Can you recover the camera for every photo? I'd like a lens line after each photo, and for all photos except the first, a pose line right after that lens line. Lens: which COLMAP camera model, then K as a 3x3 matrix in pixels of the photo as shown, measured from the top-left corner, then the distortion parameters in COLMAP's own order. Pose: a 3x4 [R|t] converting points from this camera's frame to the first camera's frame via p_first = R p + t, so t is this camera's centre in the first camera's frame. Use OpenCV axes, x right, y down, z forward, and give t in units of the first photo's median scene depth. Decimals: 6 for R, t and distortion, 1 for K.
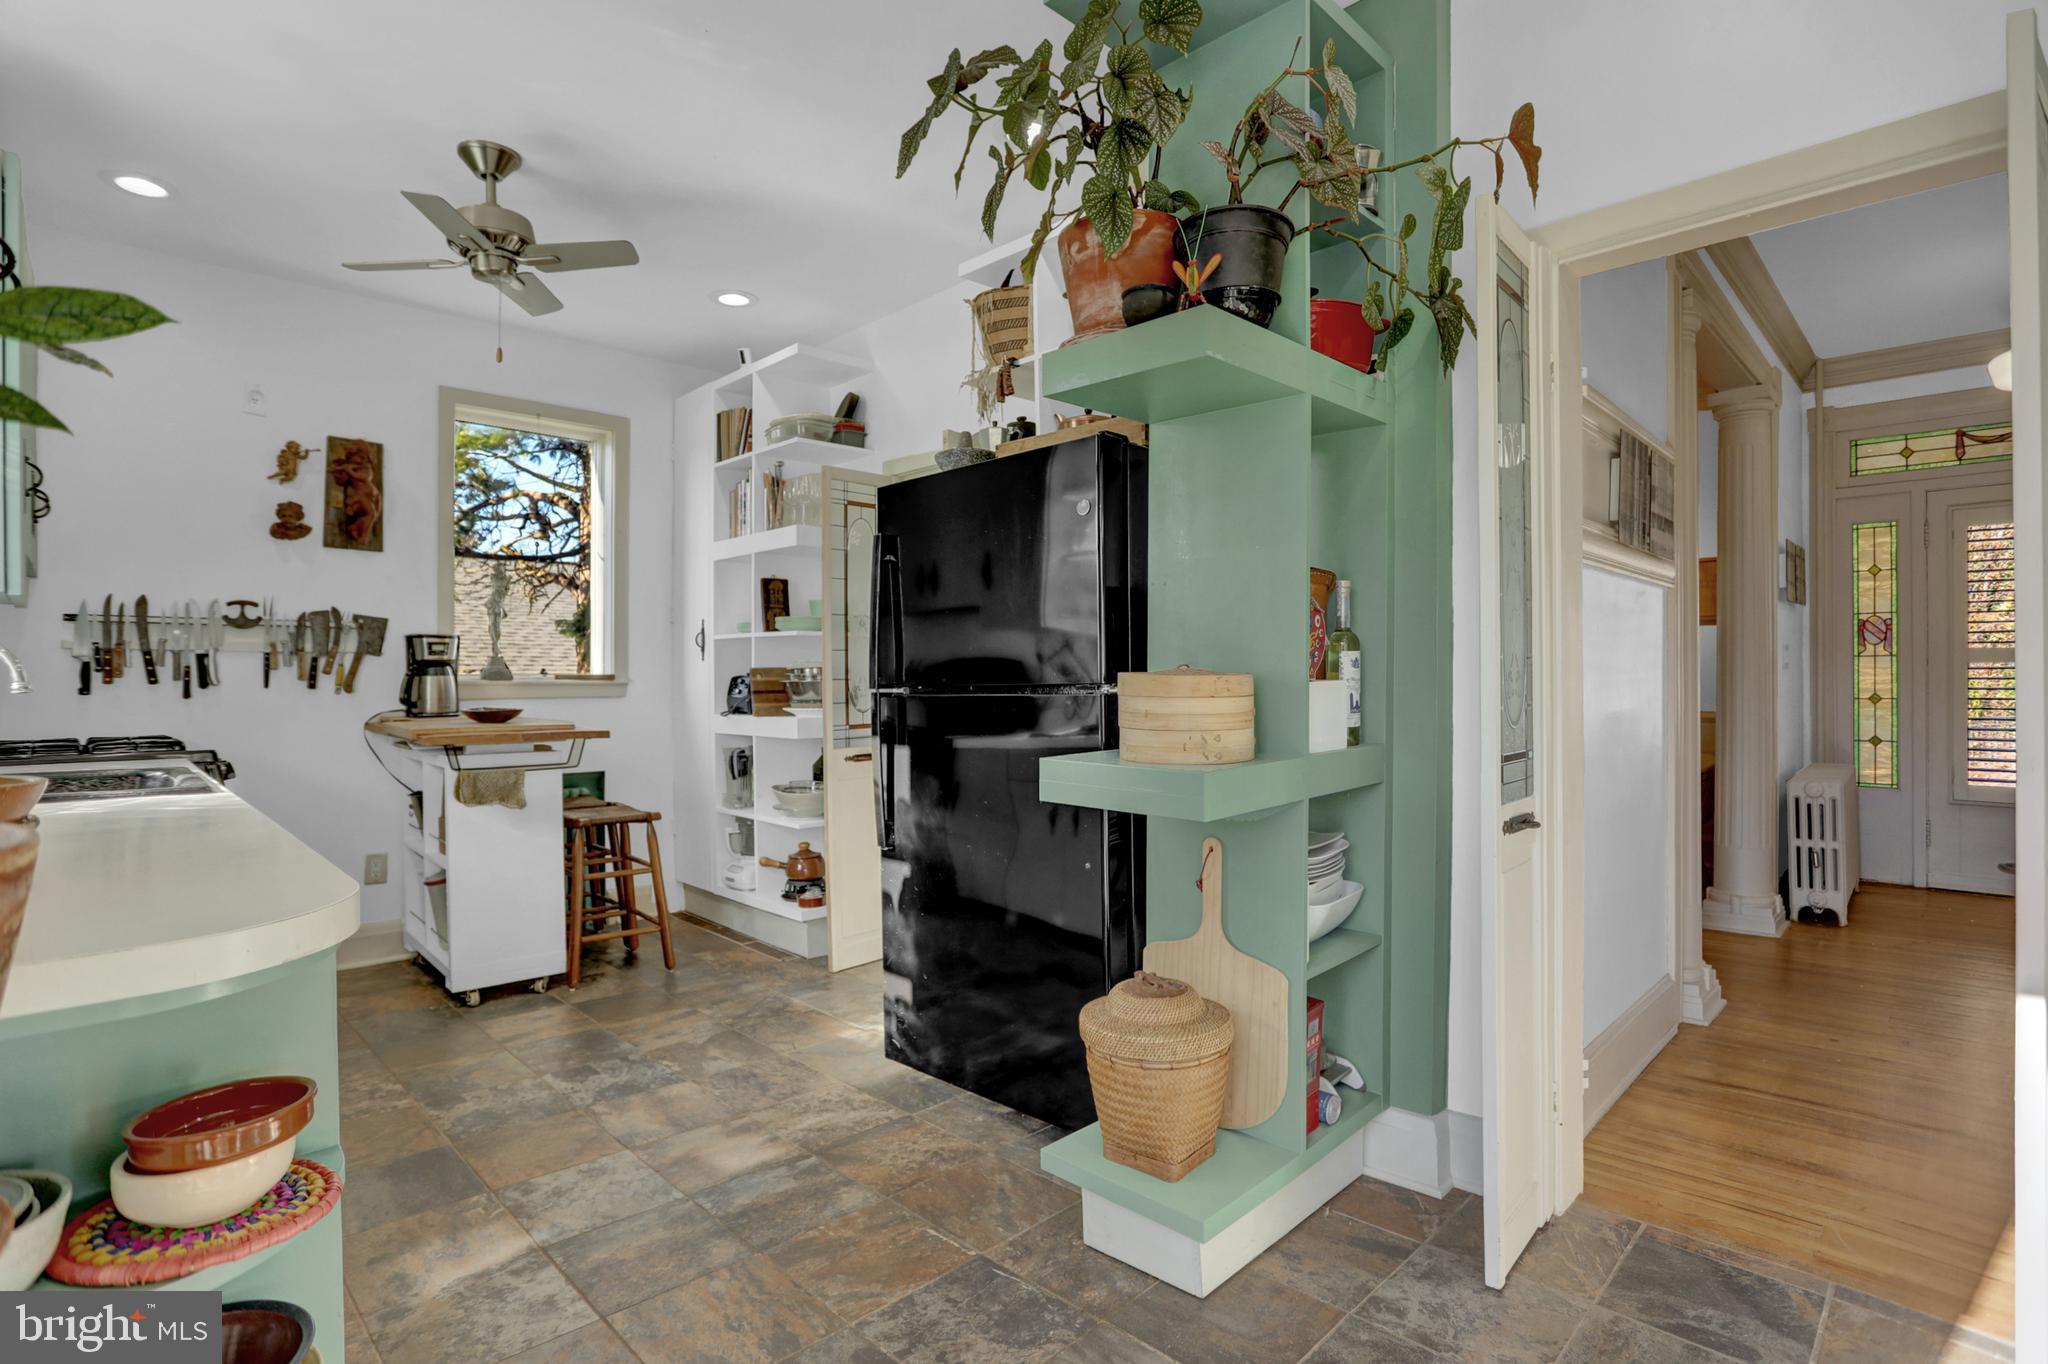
lens RADIAL K [[1005.4, 0, 1011.6], [0, 1005.4, 675.0], [0, 0, 1]] dist [-0.048908, 0.003155]
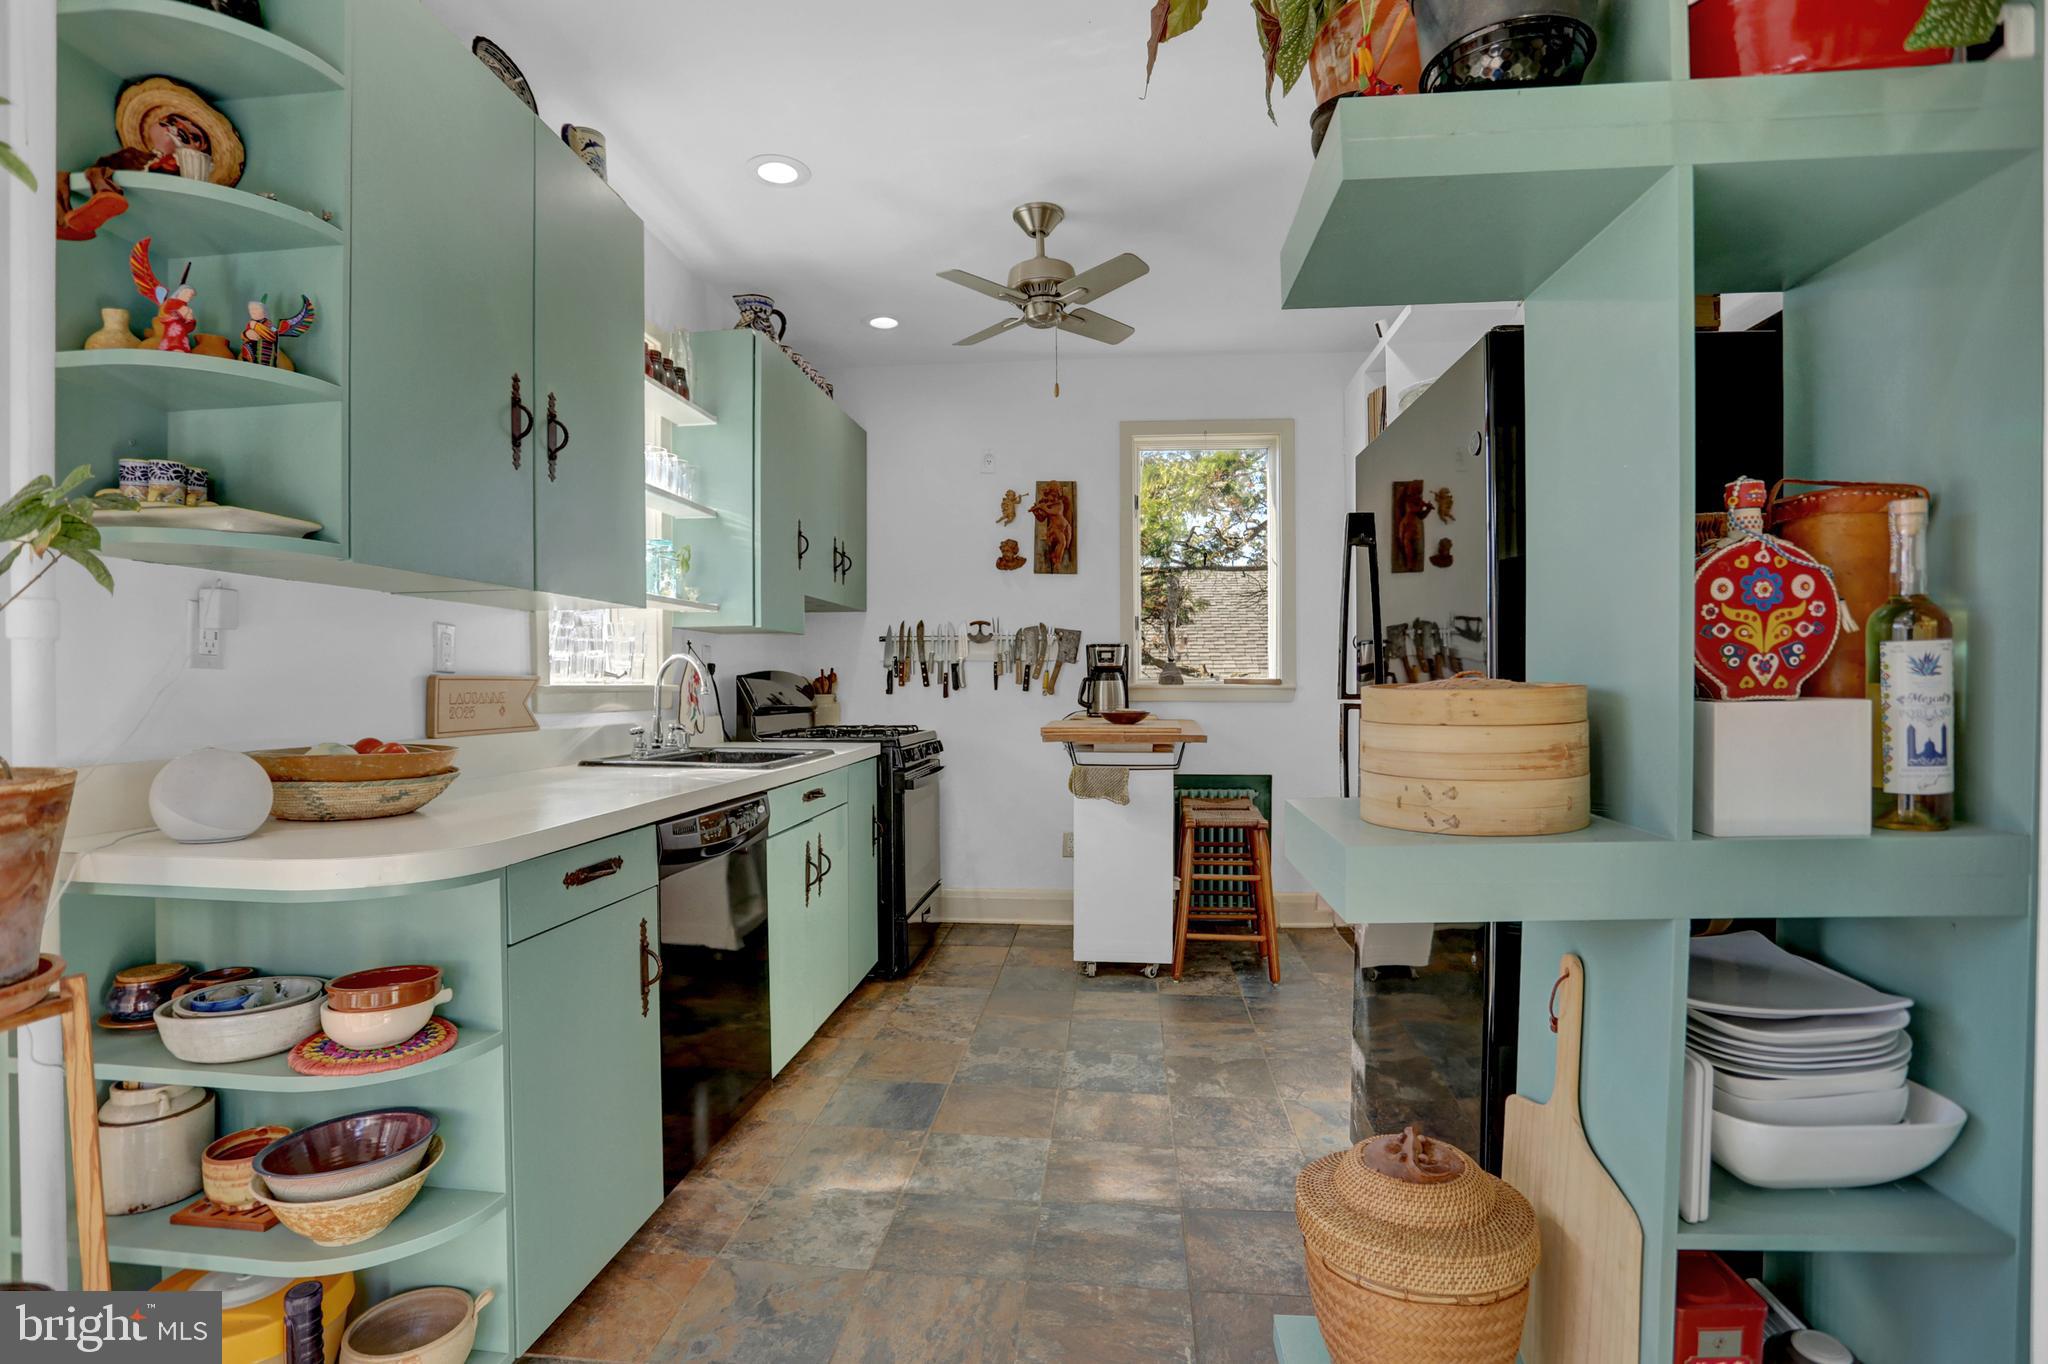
lens RADIAL K [[1005.4, 0, 1022.0], [0, 1005.4, 690.0], [0, 0, 1]] dist [-0.048908, 0.003155]
pose [[0.642964, 0.009075, -0.765843, 0.259795], [0.003307, 0.999888, 0.014625, -0.005579], [0.765889, -0.011936, 0.642862, 0.204073]]
